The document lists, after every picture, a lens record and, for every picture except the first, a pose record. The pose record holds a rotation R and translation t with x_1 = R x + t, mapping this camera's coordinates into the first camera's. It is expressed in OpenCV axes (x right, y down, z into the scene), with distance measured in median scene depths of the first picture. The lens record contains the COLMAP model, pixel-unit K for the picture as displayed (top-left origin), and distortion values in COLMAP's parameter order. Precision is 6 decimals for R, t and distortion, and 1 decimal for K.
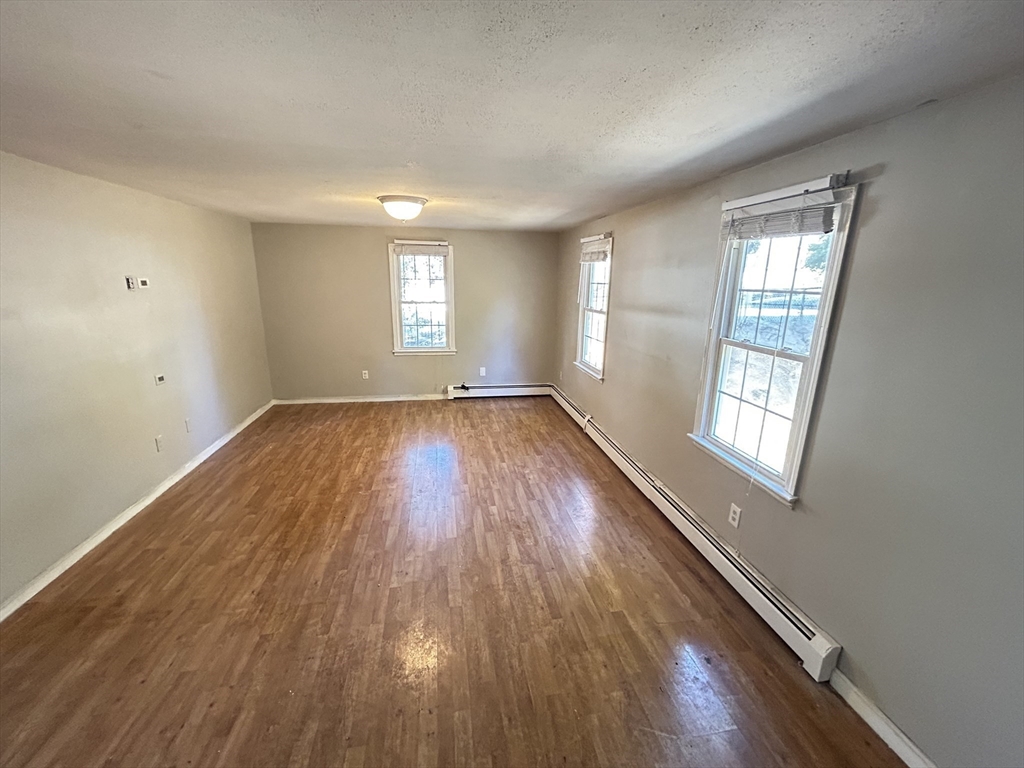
lens RADIAL K [[413.9, 0, 509.8], [0, 413.9, 384.8], [0, 0, 1]] dist [0.000774, -0.001830]
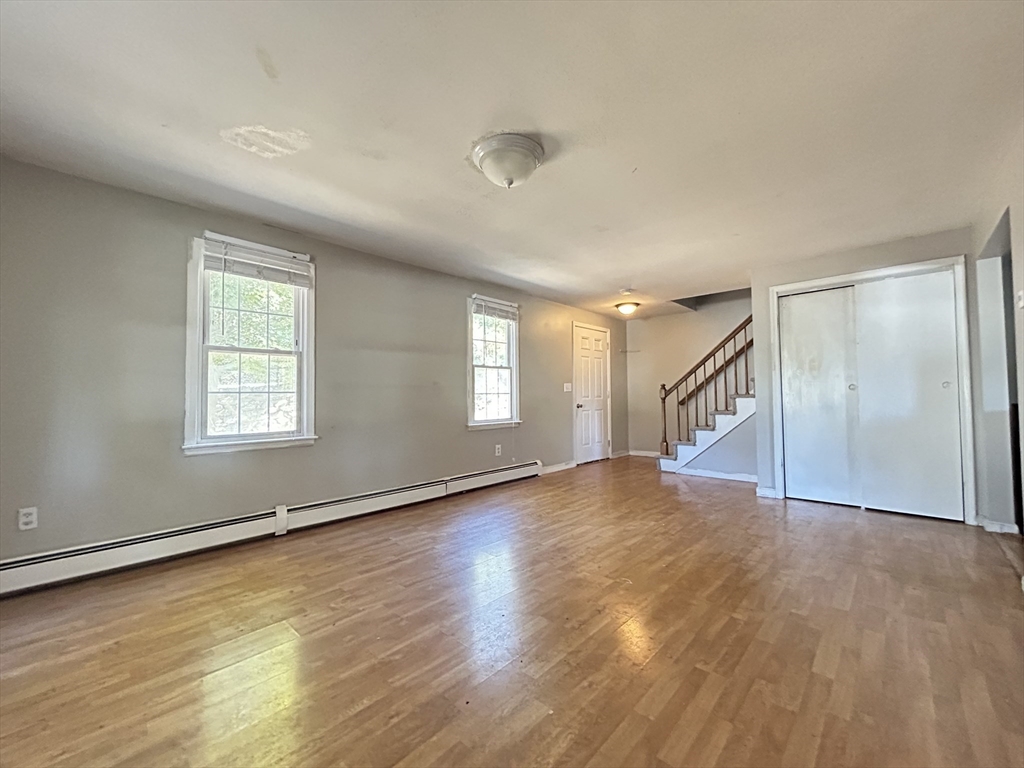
lens RADIAL K [[413.9, 0, 522.1], [0, 413.9, 384.4], [0, 0, 1]] dist [0.000774, -0.001830]
pose [[-0.622114, 0.016777, 0.782747, -0.784596], [0.200105, 0.969971, 0.138251, -0.176579], [-0.756923, 0.242639, -0.606790, 1.471602]]
